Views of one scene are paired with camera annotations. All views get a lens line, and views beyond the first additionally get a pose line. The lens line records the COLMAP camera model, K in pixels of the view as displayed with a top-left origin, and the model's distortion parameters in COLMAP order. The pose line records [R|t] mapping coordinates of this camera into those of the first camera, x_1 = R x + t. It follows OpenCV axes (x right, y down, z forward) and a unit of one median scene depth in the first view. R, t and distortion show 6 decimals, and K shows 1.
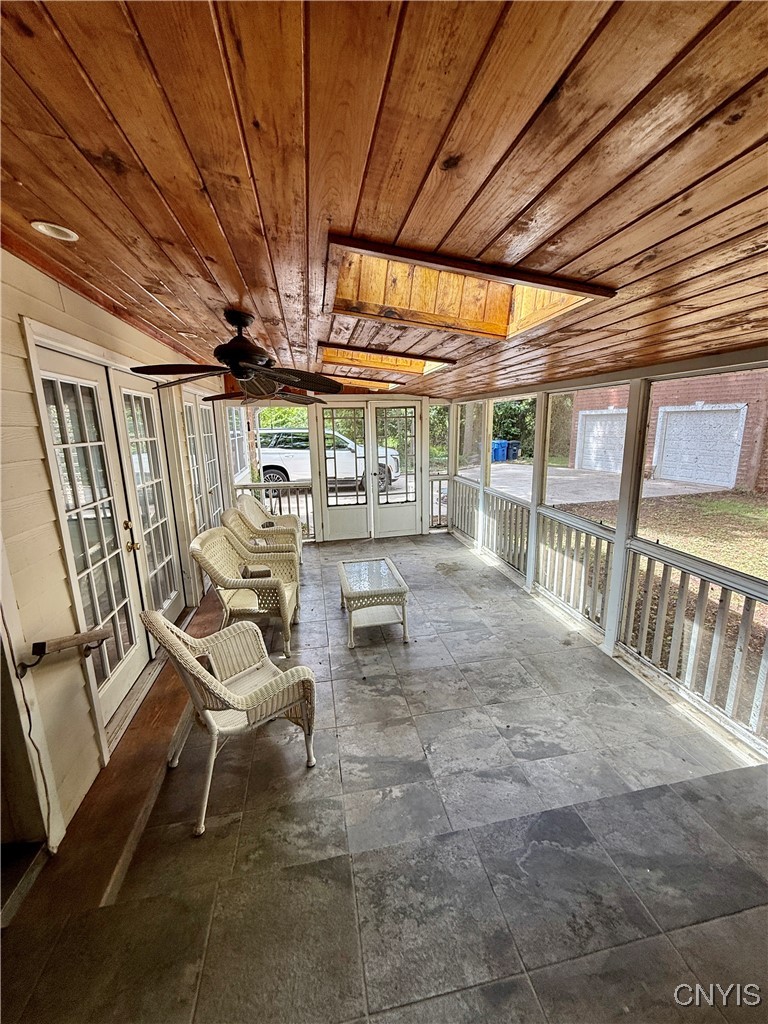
lens RADIAL K [[410.5, 0, 385.1], [0, 410.5, 513.8], [0, 0, 1]] dist [0.003847, -0.000210]
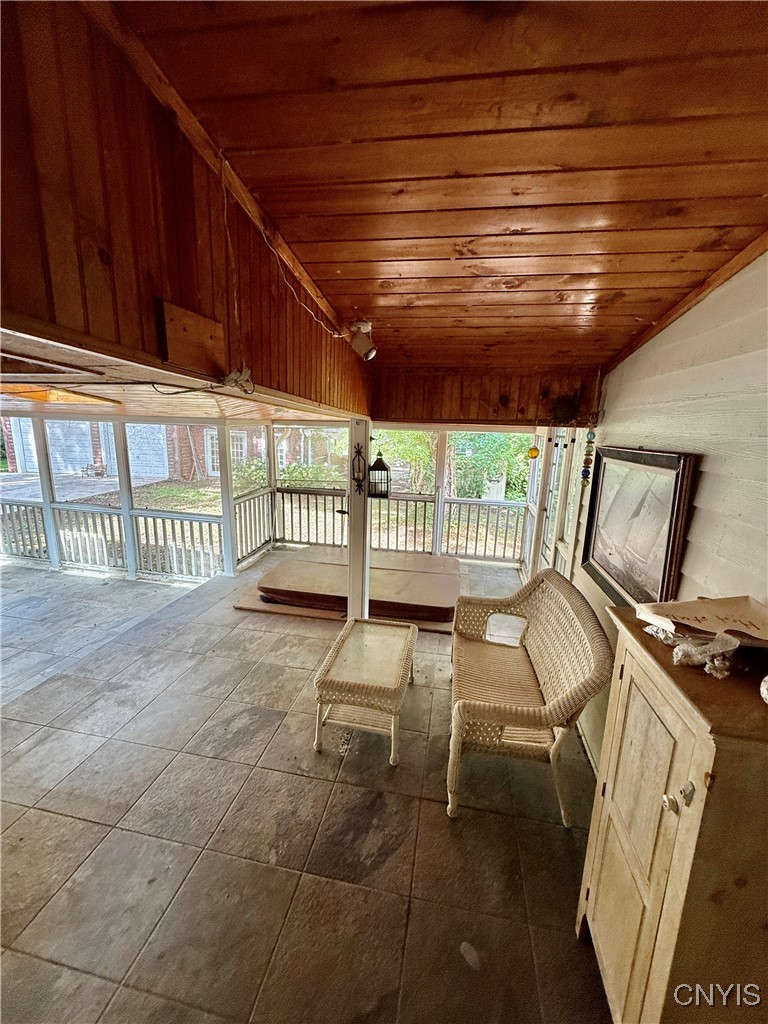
lens RADIAL K [[410.5, 0, 386.2], [0, 410.5, 512.6], [0, 0, 1]] dist [0.003847, -0.000210]
pose [[0.364968, -0.166755, 0.915965, -0.502920], [0.161658, 0.980235, 0.114042, 0.037445], [-0.916878, 0.106451, 0.384712, -0.554070]]
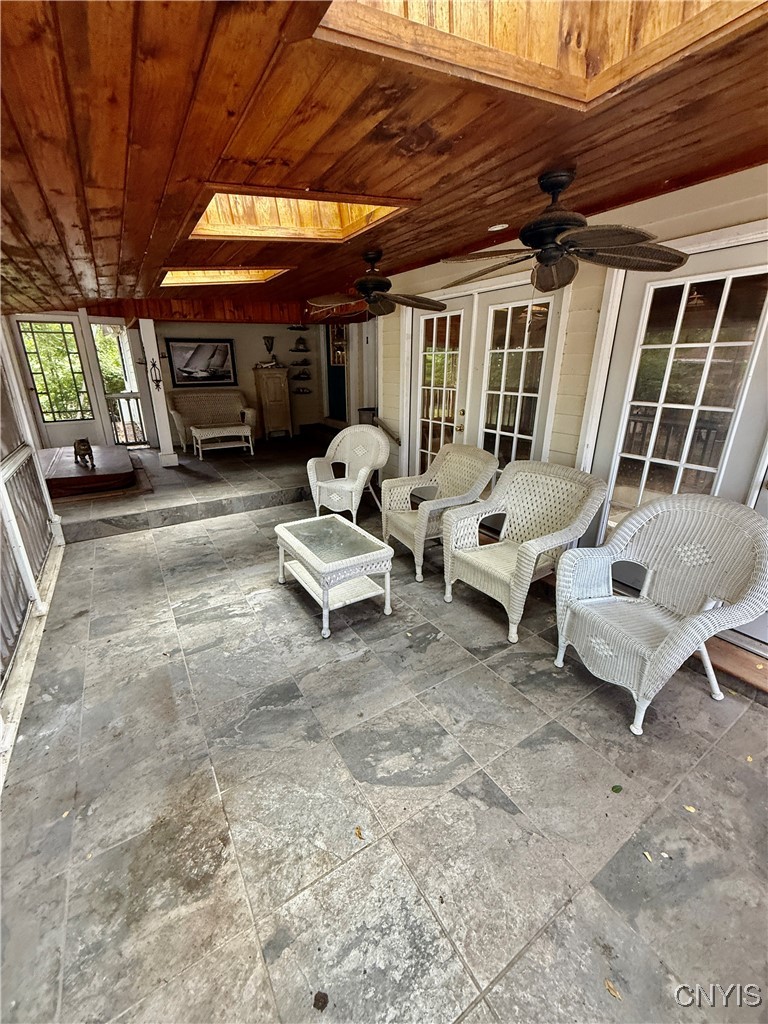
lens RADIAL K [[410.5, 0, 383.5], [0, 410.5, 509.8], [0, 0, 1]] dist [0.003847, -0.000210]
pose [[-0.928765, 0.138863, -0.343675, 0.123463], [-0.065520, 0.851073, 0.520943, -0.296991], [0.364833, 0.506351, -0.781349, 1.583775]]
